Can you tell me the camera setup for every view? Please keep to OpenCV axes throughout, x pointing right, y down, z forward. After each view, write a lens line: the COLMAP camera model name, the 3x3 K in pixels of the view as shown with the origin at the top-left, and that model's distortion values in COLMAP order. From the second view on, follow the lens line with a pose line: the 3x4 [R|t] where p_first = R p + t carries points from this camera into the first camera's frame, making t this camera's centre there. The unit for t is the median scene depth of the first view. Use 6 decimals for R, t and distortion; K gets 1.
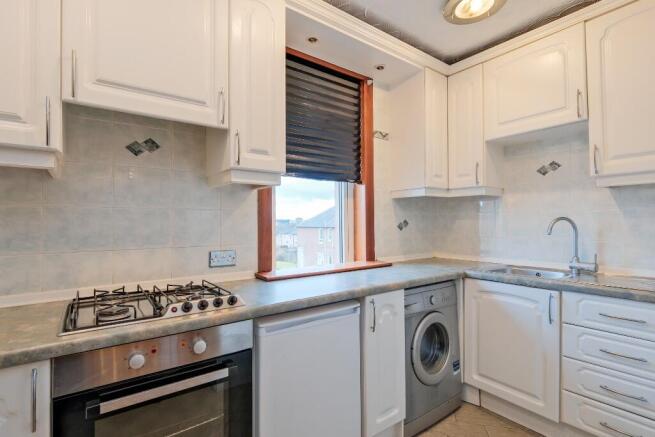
lens RADIAL K [[317.9, 0, 322.2], [0, 317.9, 217.1], [0, 0, 1]] dist [0.004734, -0.006324]
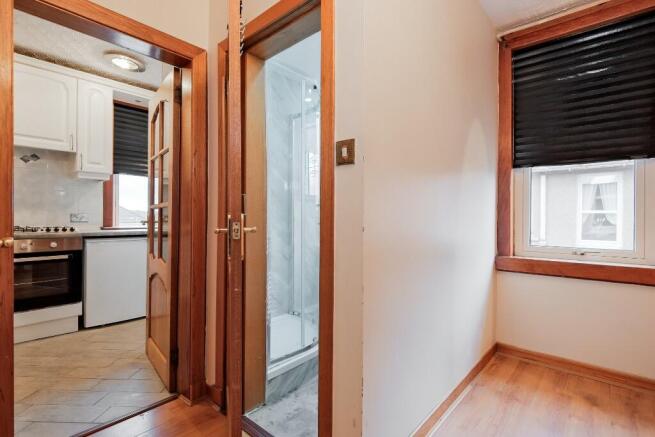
lens RADIAL K [[317.9, 0, 314.8], [0, 317.9, 213.3], [0, 0, 1]] dist [0.004734, -0.006324]
pose [[0.981491, 0.006957, 0.191382, 0.607301], [-0.010094, 0.999830, 0.015426, 0.053075], [-0.191242, -0.017072, 0.981394, -0.972431]]
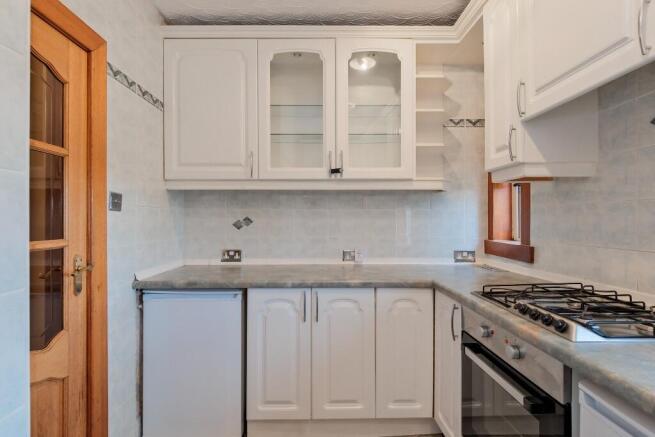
lens RADIAL K [[317.9, 0, 338.5], [0, 317.9, 218.4], [0, 0, 1]] dist [0.004734, -0.006324]
pose [[-0.548866, 0.001784, -0.835909, 0.357734], [0.014398, 0.999870, -0.007320, 0.010260], [0.835787, -0.016053, -0.548820, 0.588736]]
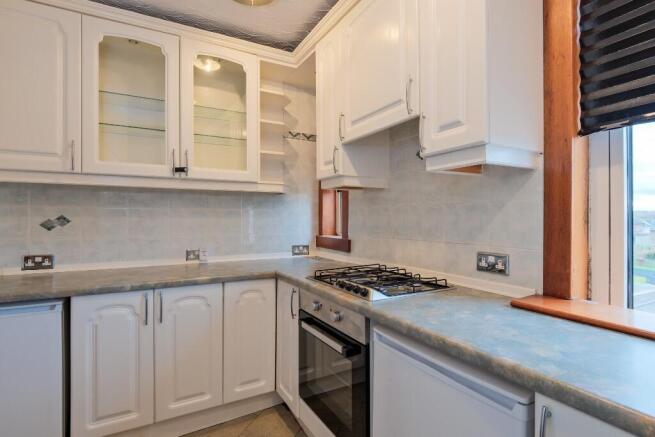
lens RADIAL K [[317.9, 0, 328.7], [0, 317.9, 216.6], [0, 0, 1]] dist [0.004734, -0.006324]
pose [[-0.110032, -0.002910, -0.993924, 0.461339], [0.014430, 0.999886, -0.004525, 0.011083], [0.993823, -0.014840, -0.109978, 0.603790]]
